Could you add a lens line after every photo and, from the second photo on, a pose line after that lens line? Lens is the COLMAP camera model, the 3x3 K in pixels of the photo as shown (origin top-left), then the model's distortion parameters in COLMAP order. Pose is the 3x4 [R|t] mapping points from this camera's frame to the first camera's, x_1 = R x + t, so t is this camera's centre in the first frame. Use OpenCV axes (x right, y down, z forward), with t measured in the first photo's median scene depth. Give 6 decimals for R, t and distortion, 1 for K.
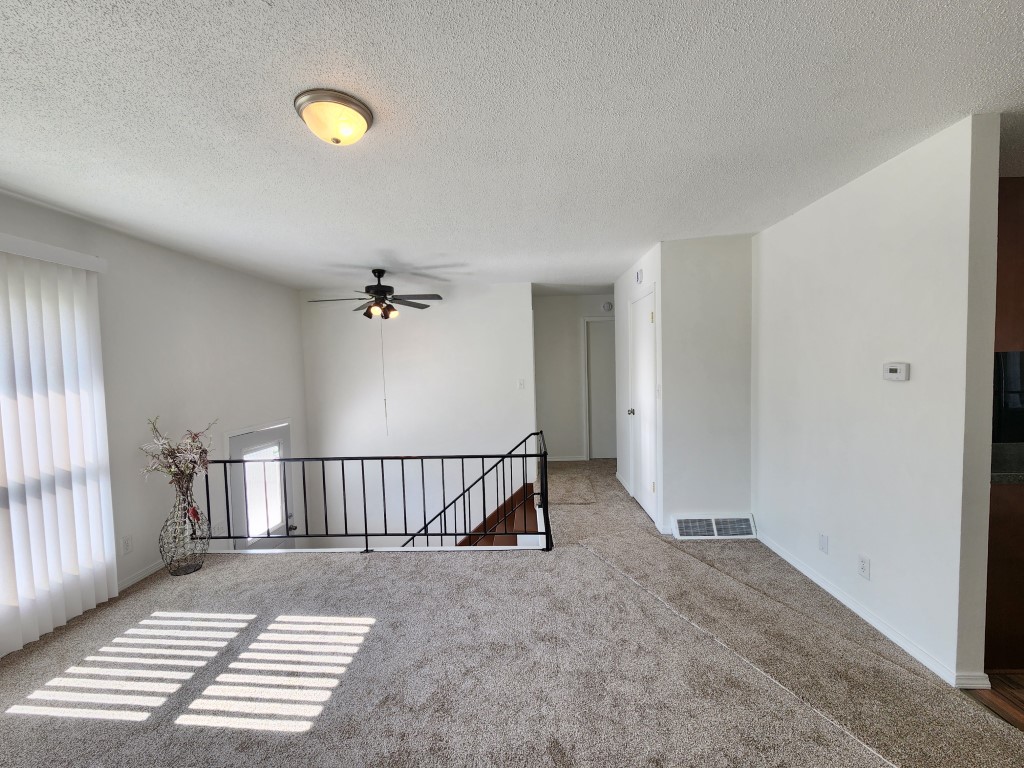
lens RADIAL K [[412.7, 0, 512.0], [0, 412.7, 384.0], [0, 0, 1]] dist [-0.000994, -0.000917]
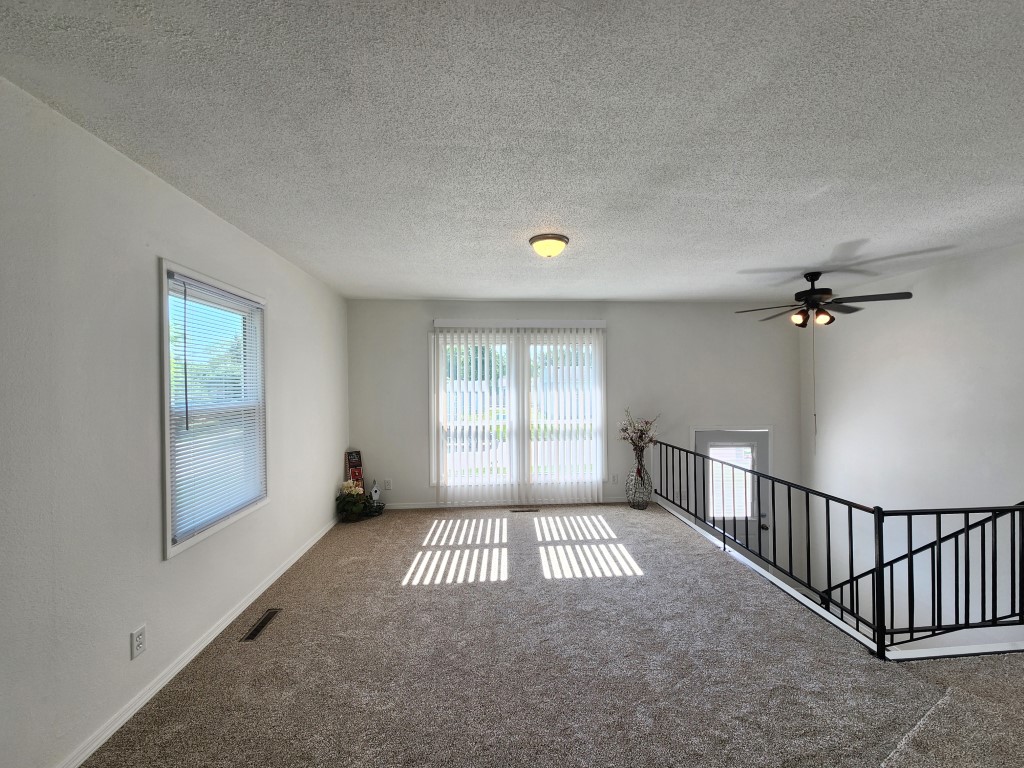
lens RADIAL K [[412.7, 0, 512.0], [0, 412.7, 384.0], [0, 0, 1]] dist [-0.000994, -0.000917]
pose [[0.098490, 0.020770, -0.994921, 0.812707], [-0.037217, 0.999160, 0.017175, -0.032120], [0.994442, 0.035337, 0.099180, 0.393655]]
